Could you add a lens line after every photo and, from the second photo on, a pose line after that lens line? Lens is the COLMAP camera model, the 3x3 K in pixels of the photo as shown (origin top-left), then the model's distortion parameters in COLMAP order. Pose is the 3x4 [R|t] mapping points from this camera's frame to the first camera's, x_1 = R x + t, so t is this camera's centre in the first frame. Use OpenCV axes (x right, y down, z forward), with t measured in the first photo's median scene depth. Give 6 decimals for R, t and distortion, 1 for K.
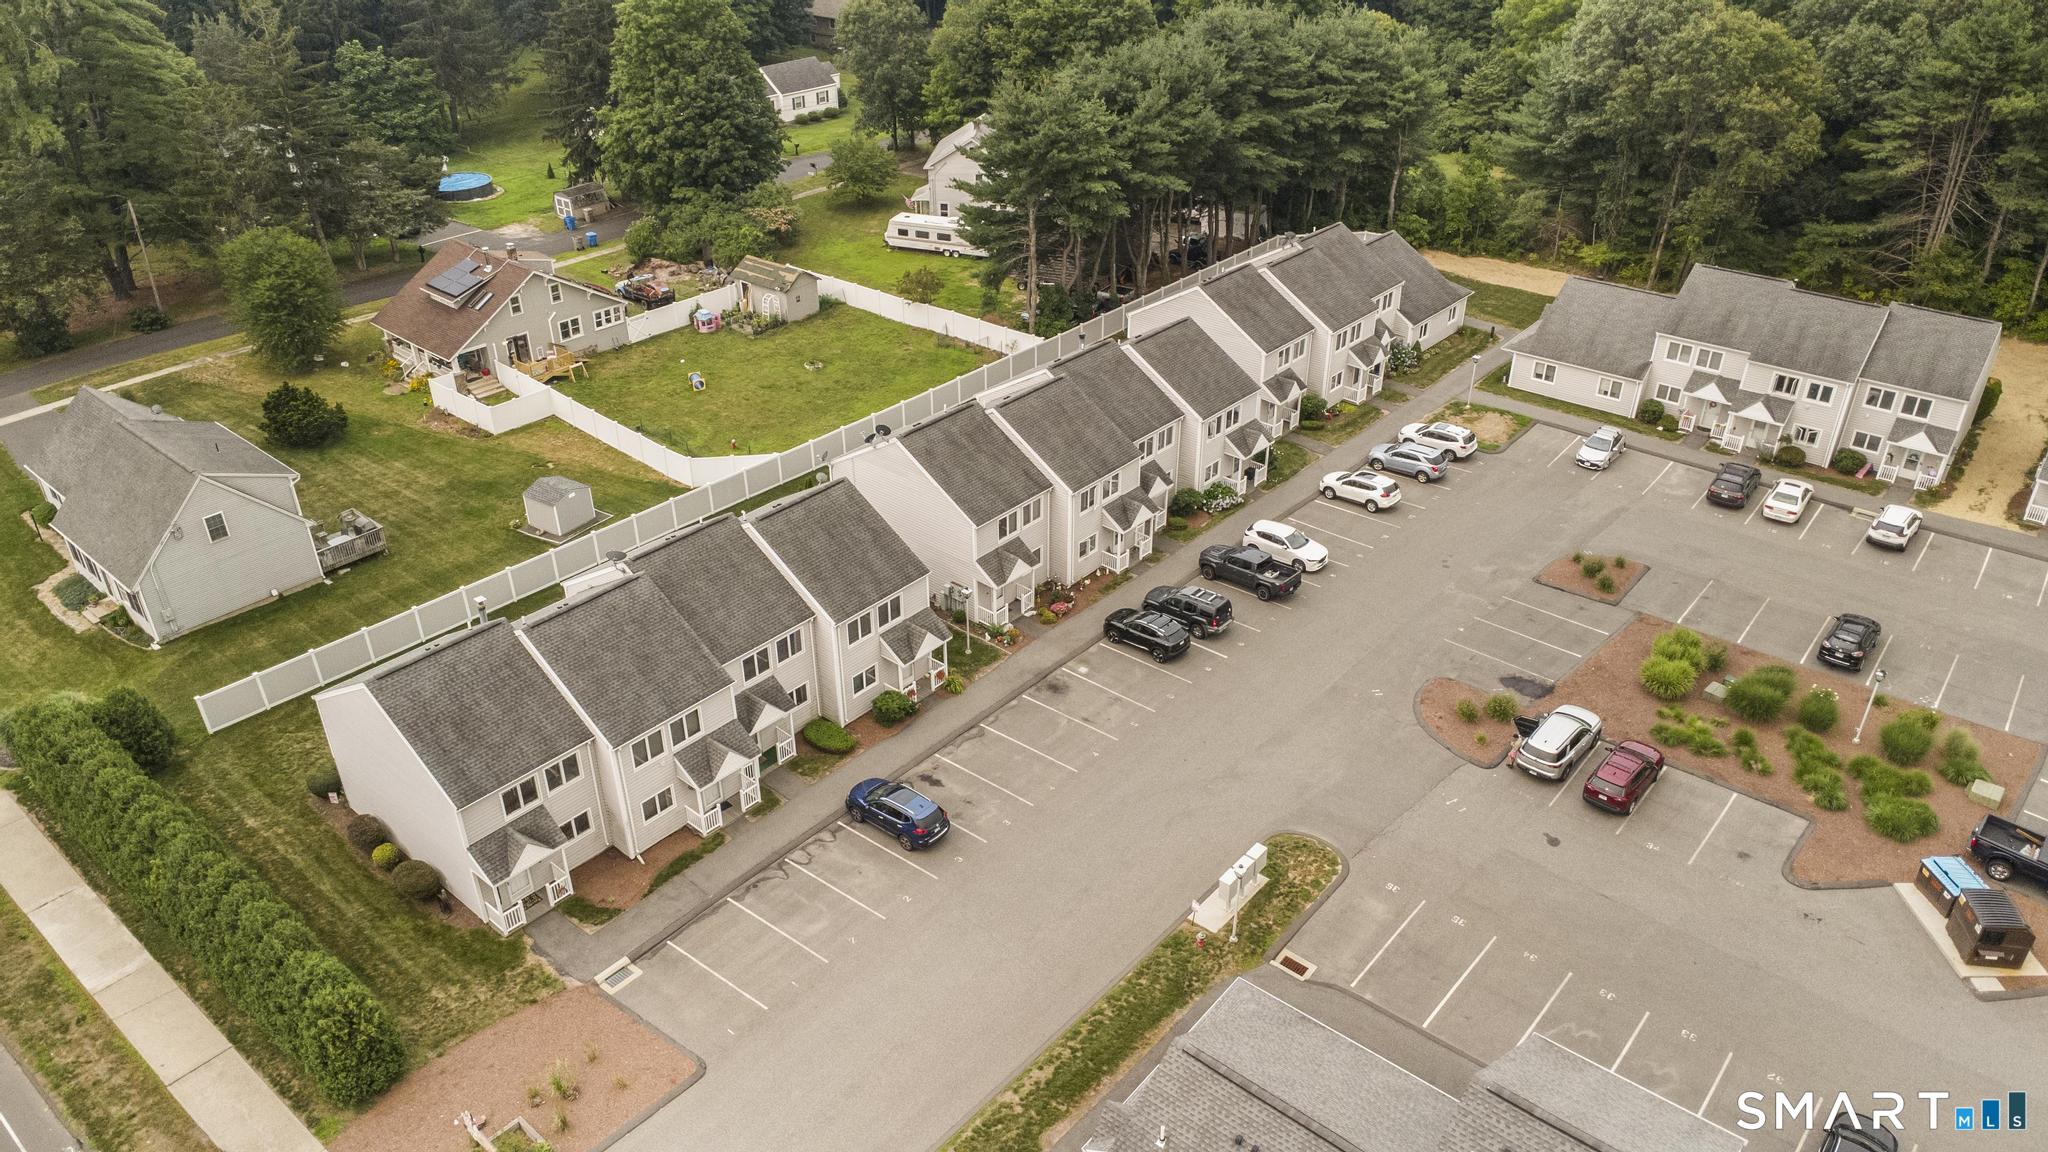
lens RADIAL K [[1388.7, 0, 1024.0], [0, 1388.7, 576.0], [0, 0, 1]] dist [0.009689, -0.021578]
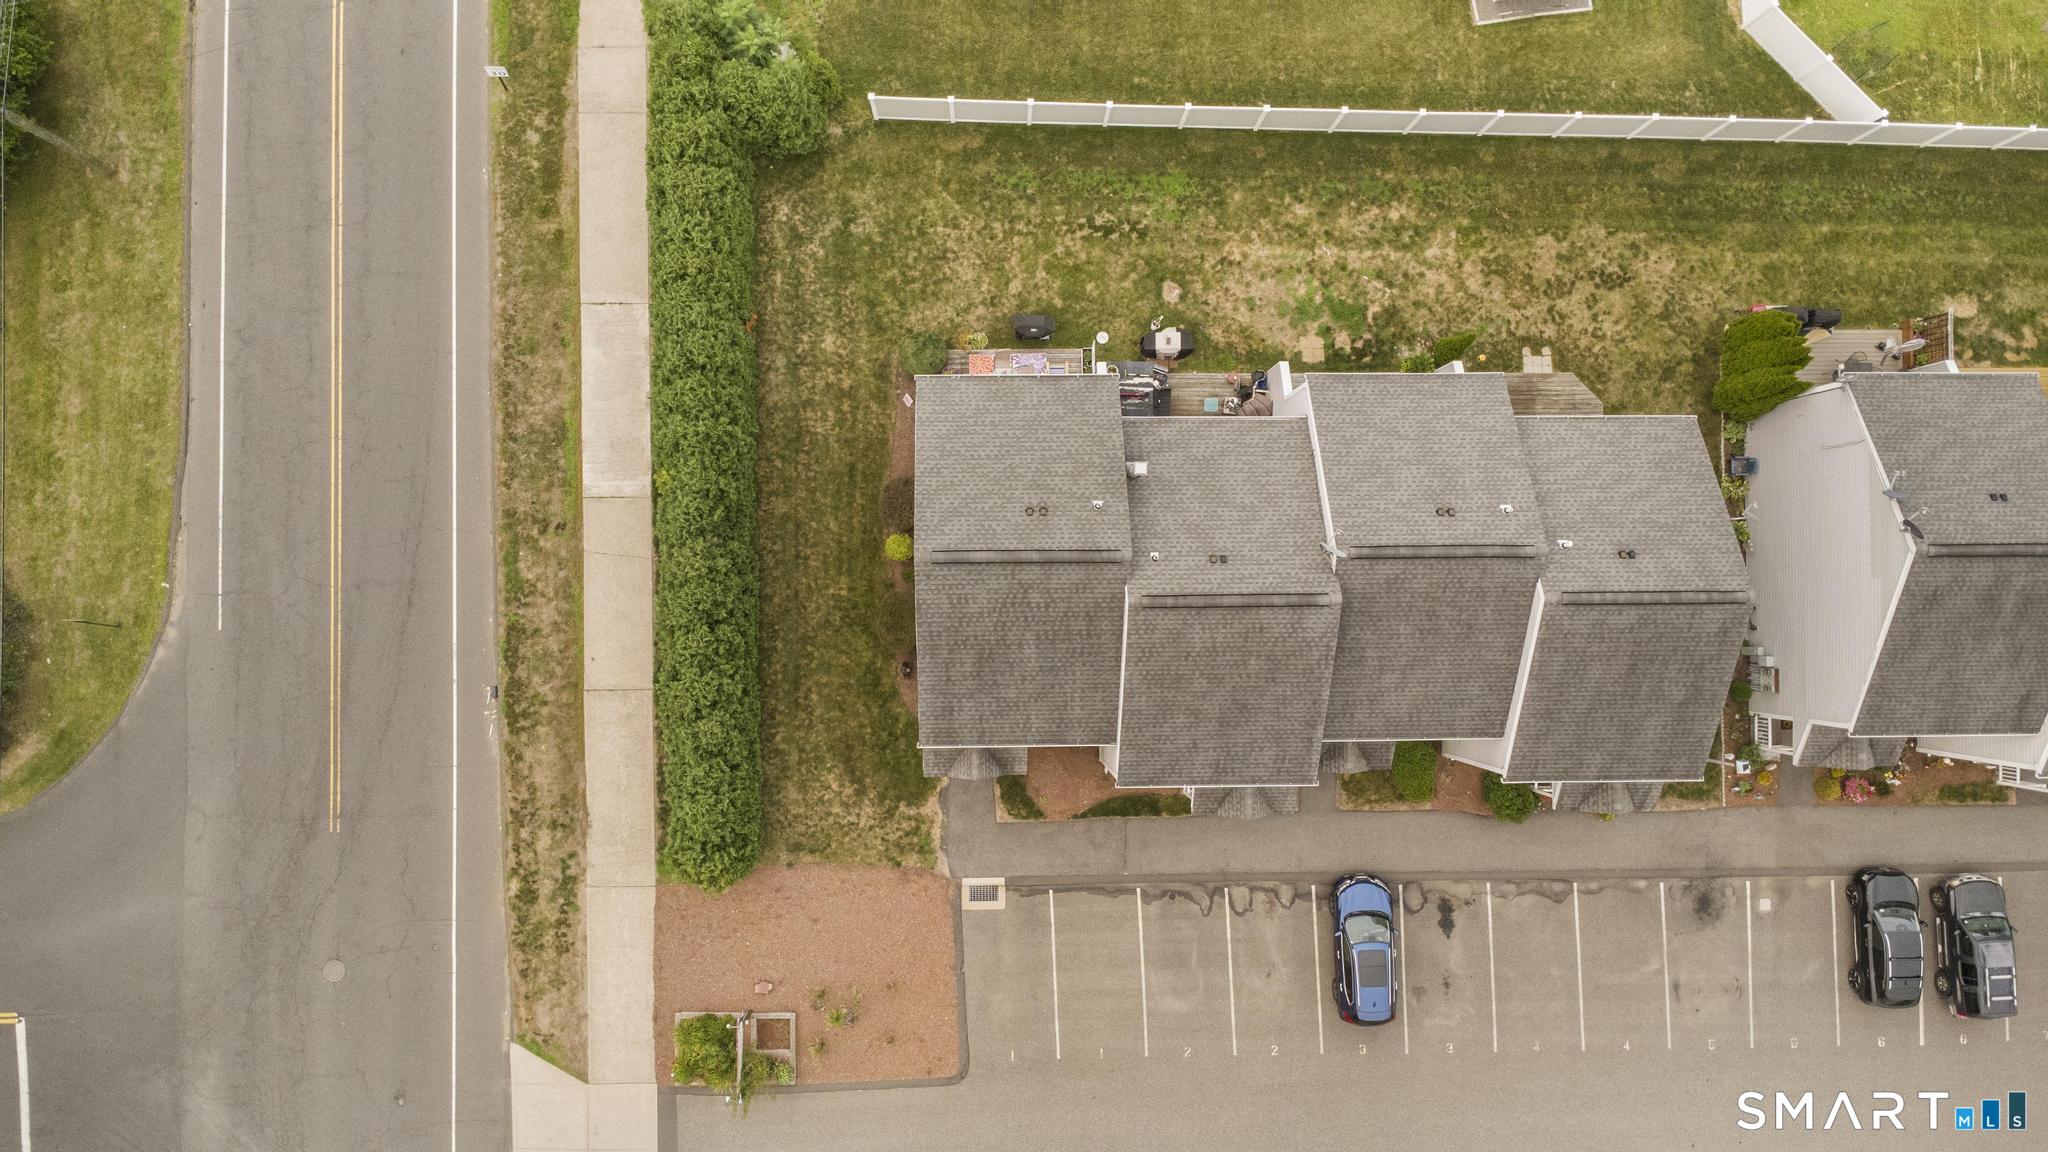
lens RADIAL K [[1388.7, 0, 1024.0], [0, 1388.7, 576.0], [0, 0, 1]] dist [0.009689, -0.021578]
pose [[0.654633, 0.755937, 0.003912, -0.262842], [-0.420847, 0.360140, 0.832578, -0.332924], [0.627968, -0.546680, 0.553893, 0.381048]]
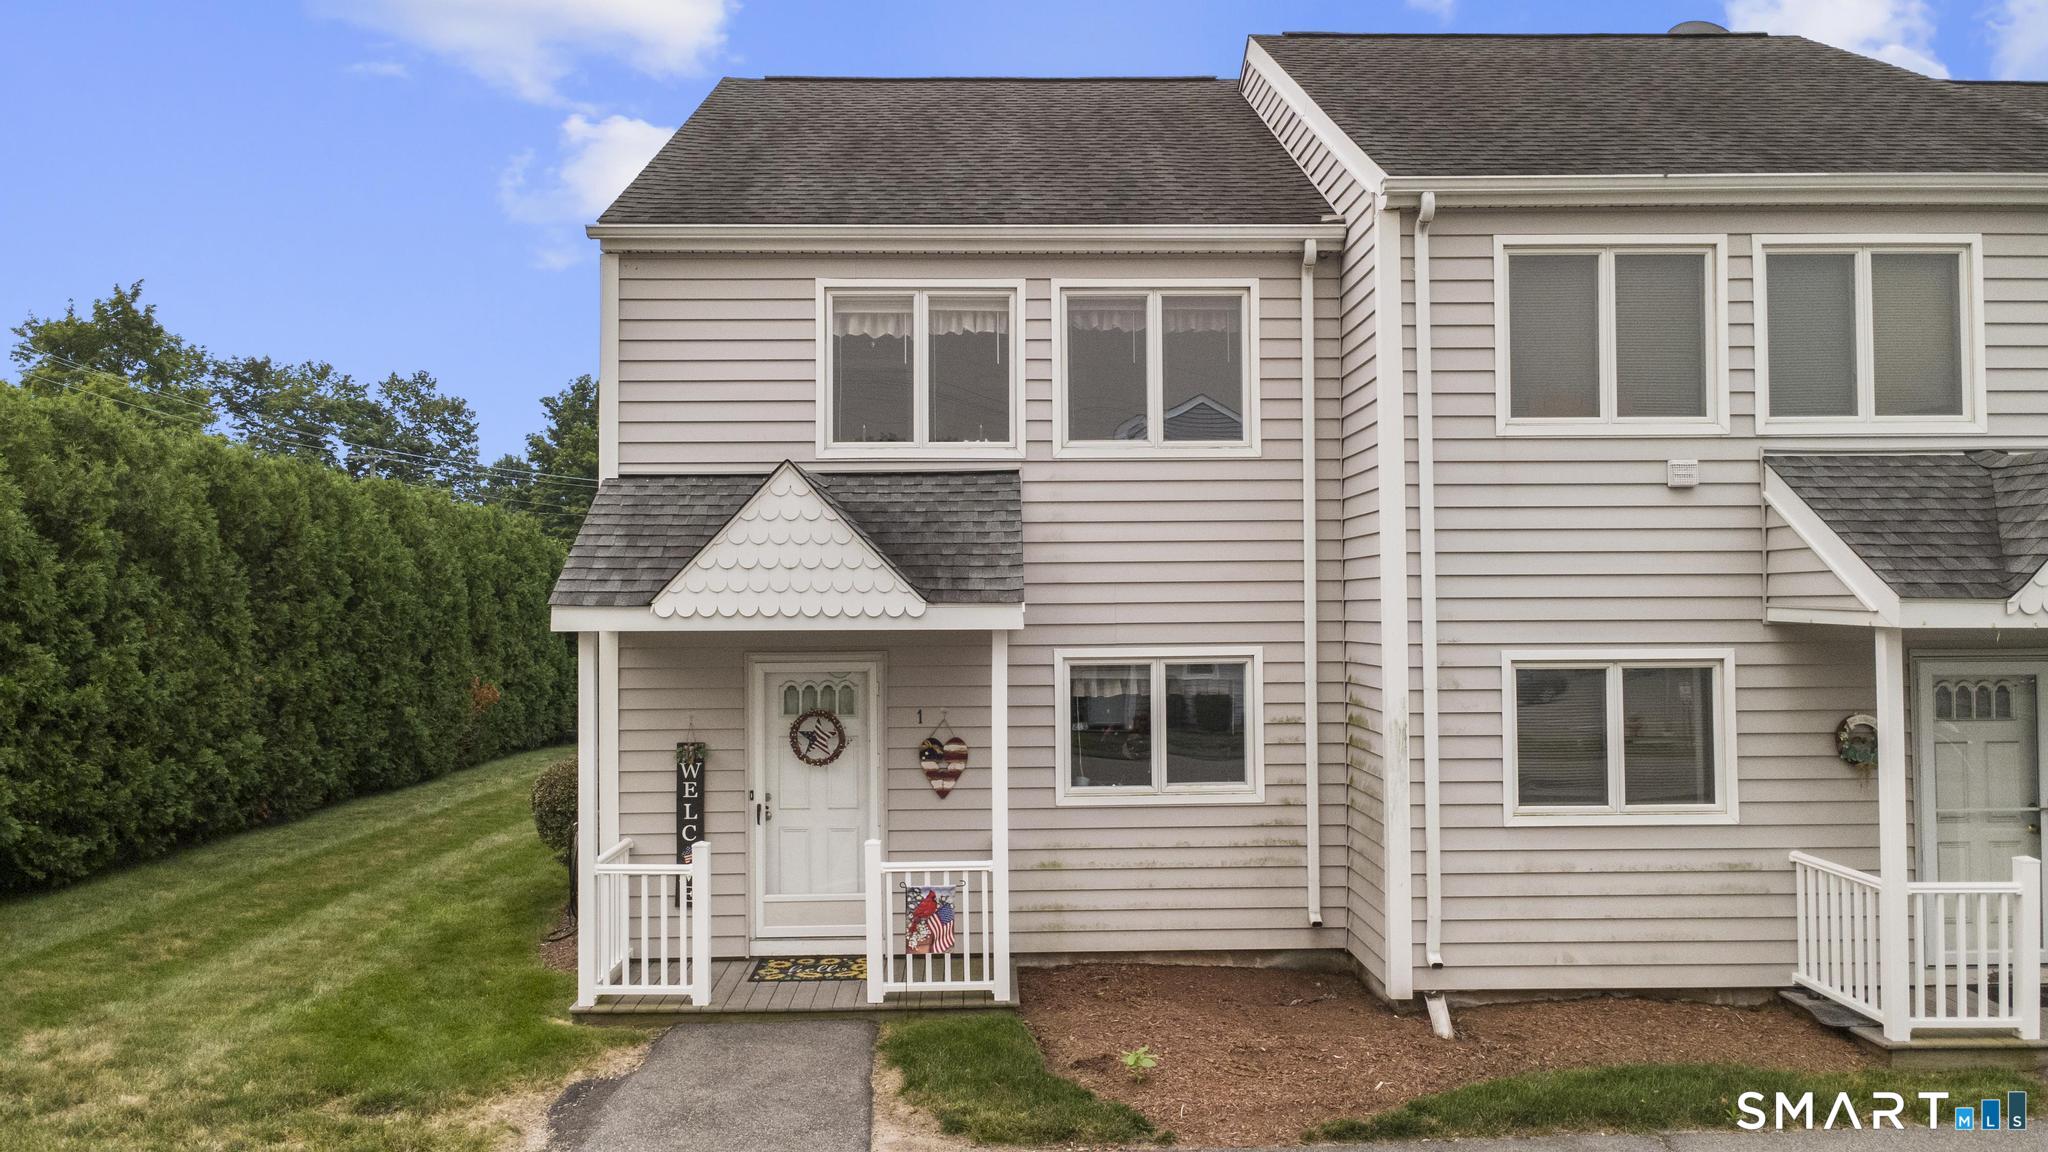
lens RADIAL K [[1388.7, 0, 1024.0], [0, 1388.7, 576.0], [0, 0, 1]] dist [0.009689, -0.021578]
pose [[0.667037, -0.016661, -0.744838, -0.121795], [-0.371945, 0.858801, -0.352304, 0.156348], [0.645538, 0.512038, 0.566655, 0.561179]]
